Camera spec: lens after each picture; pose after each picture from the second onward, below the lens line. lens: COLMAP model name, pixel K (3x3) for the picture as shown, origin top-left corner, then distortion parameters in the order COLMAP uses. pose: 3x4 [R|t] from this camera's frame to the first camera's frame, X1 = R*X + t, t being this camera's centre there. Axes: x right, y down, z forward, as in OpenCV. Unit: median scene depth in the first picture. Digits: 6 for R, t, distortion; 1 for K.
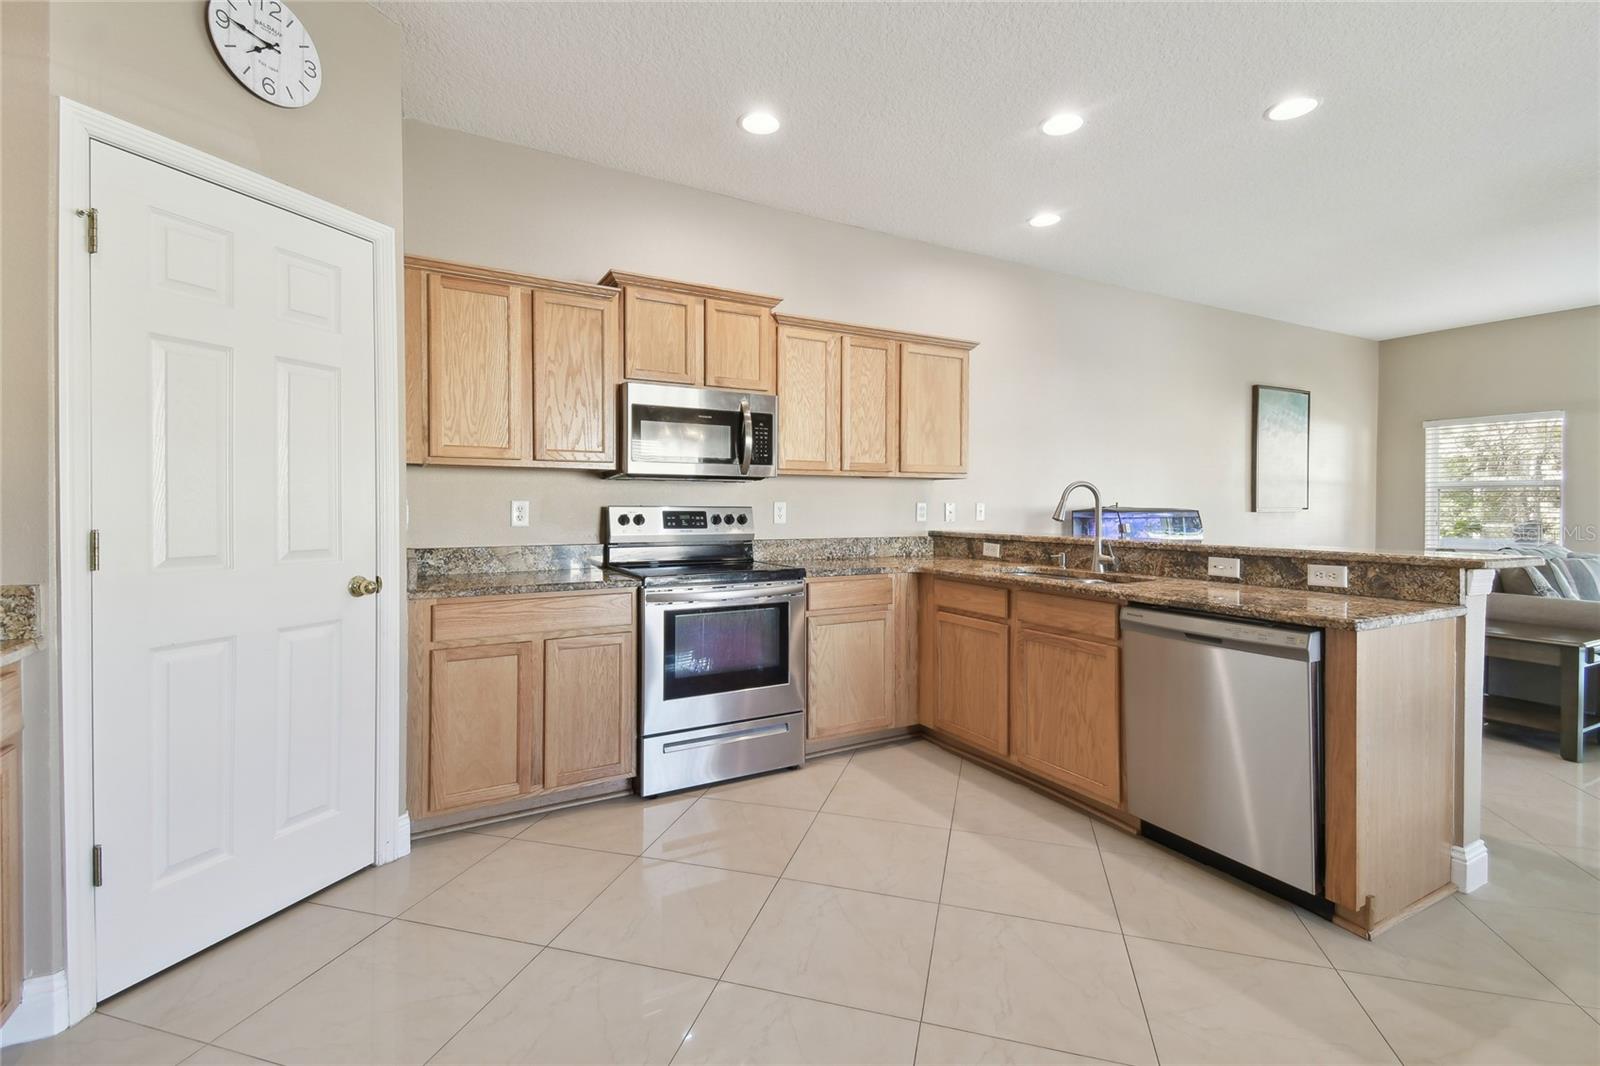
lens RADIAL K [[705.6, 0, 796.7], [0, 705.6, 513.8], [0, 0, 1]] dist [0.054781, -0.026170]
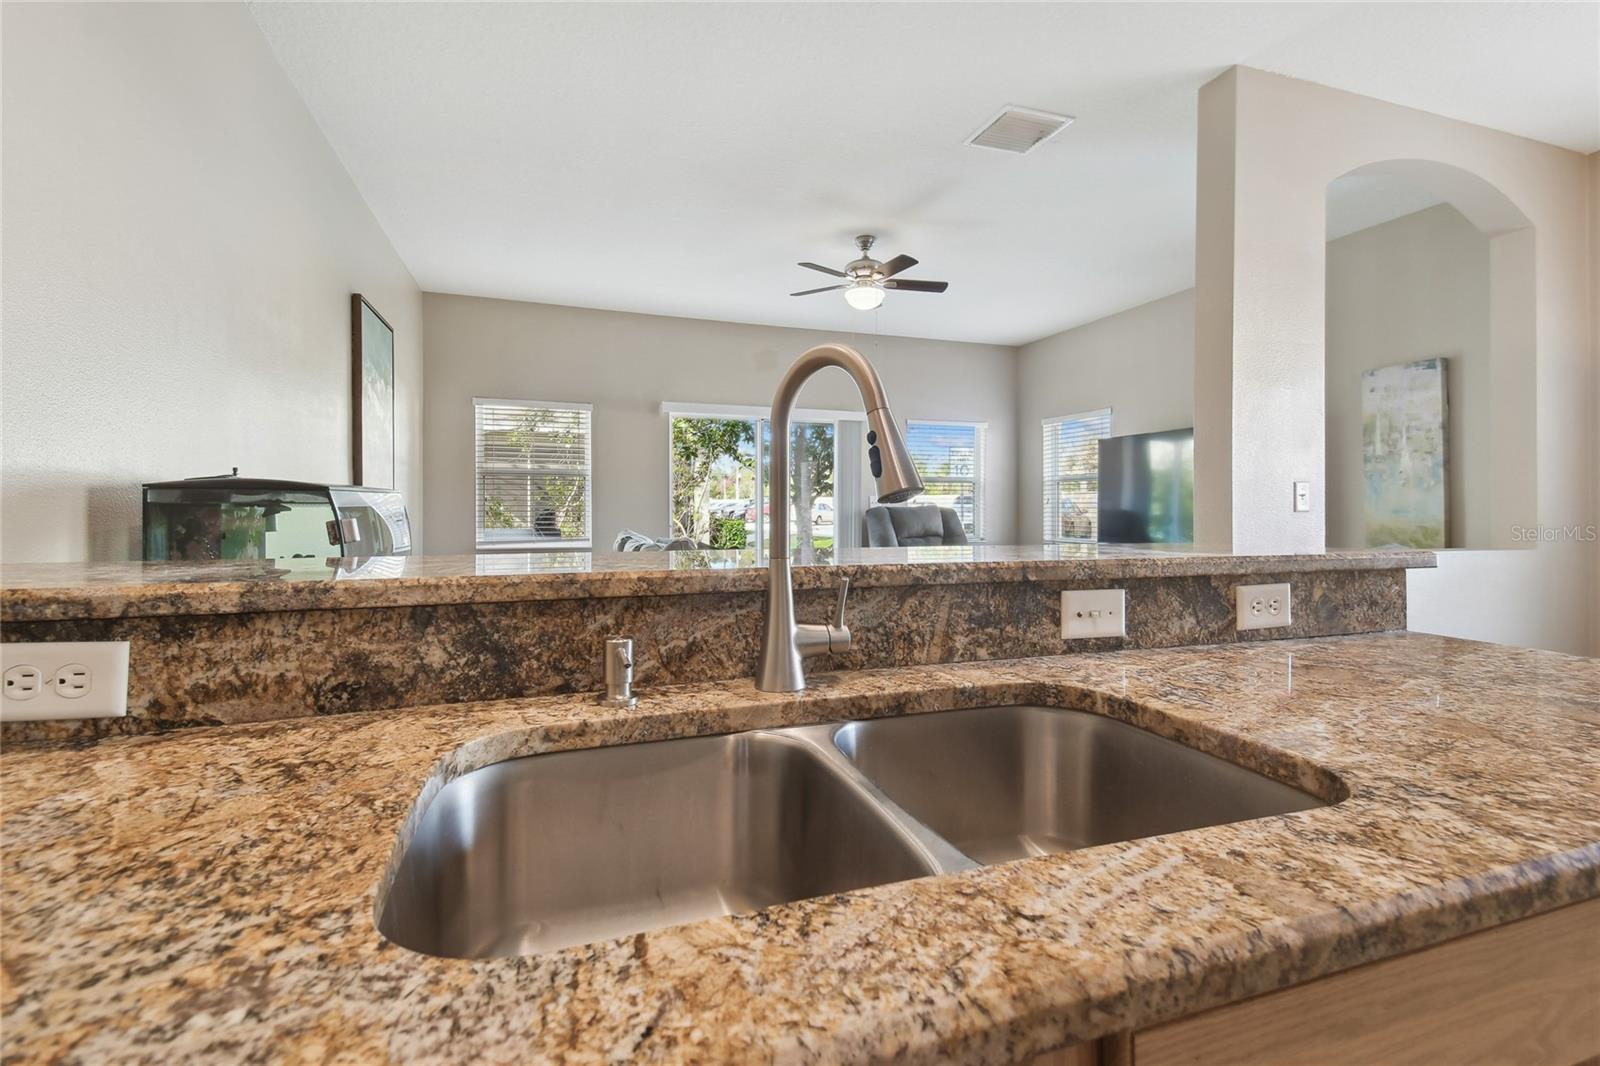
lens RADIAL K [[705.6, 0, 799.6], [0, 705.6, 519.1], [0, 0, 1]] dist [0.054781, -0.026170]
pose [[0.173208, -0.022908, 0.984619, 0.161658], [0.009428, 0.999722, 0.021601, 0.010986], [-0.984840, 0.005542, 0.173376, 0.965370]]
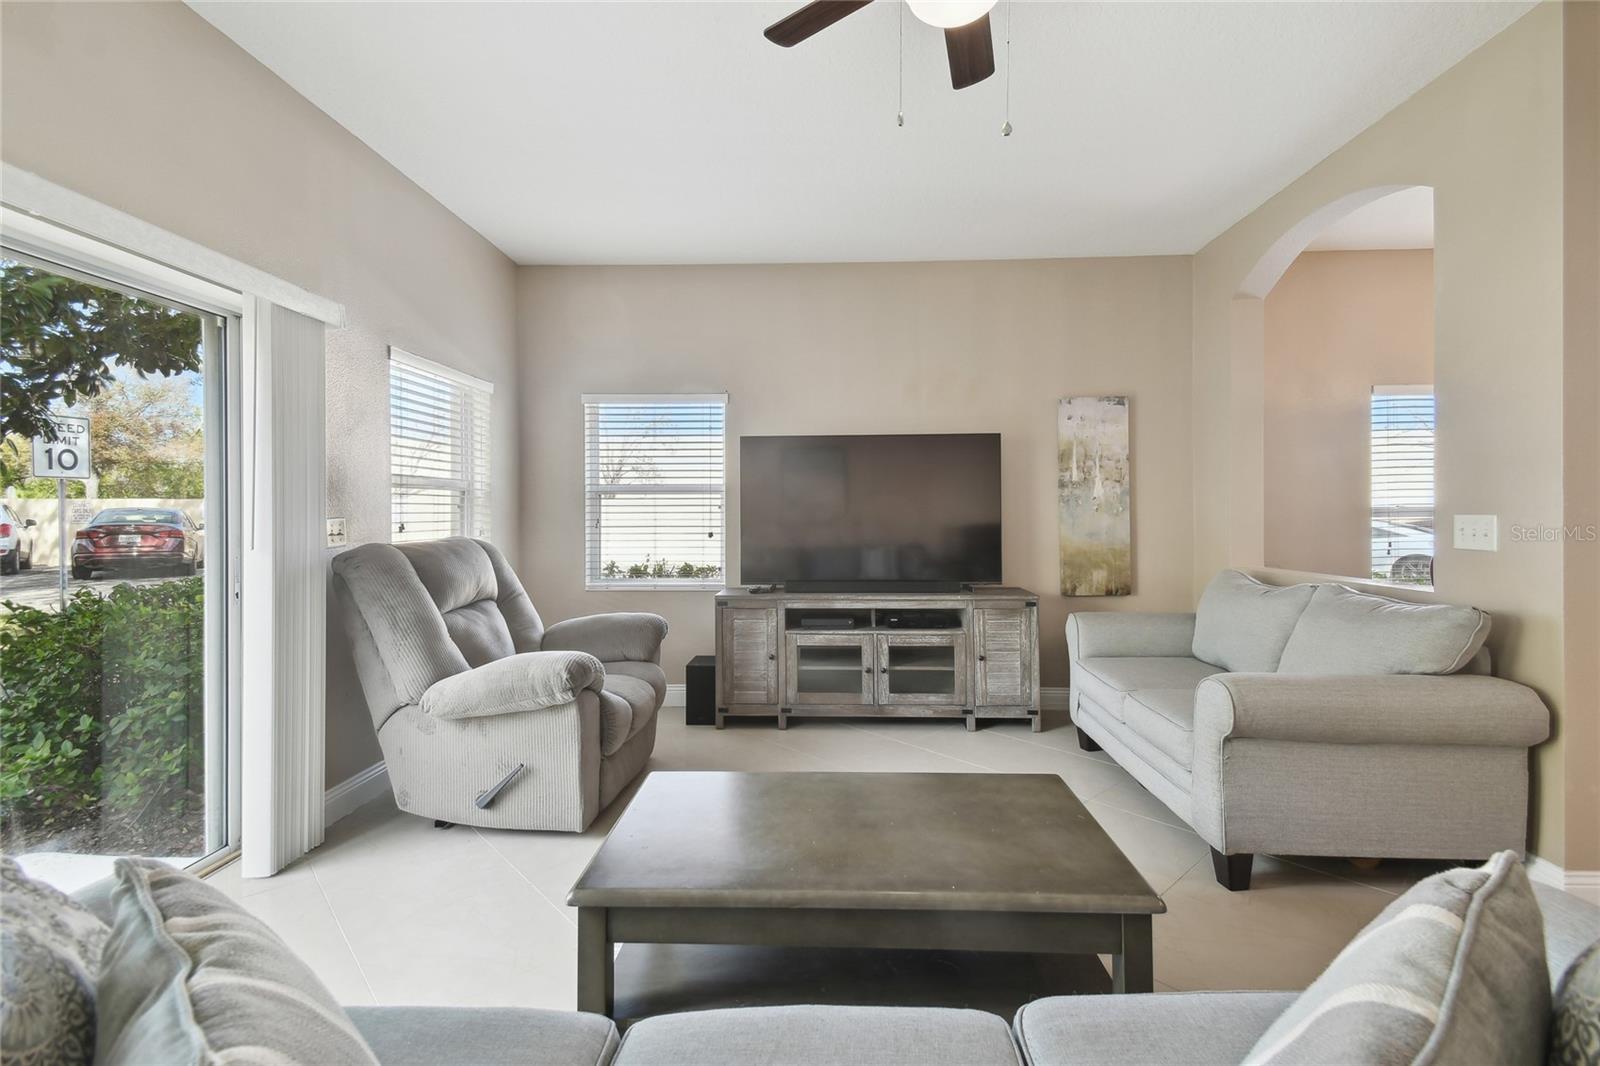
lens RADIAL K [[705.6, 0, 801.7], [0, 705.6, 517.9], [0, 0, 1]] dist [0.054781, -0.026170]
pose [[-0.853112, -0.003119, 0.521719, 1.392653], [0.005740, 0.999866, 0.015363, -0.021370], [-0.521697, 0.016101, -0.852979, 1.576484]]
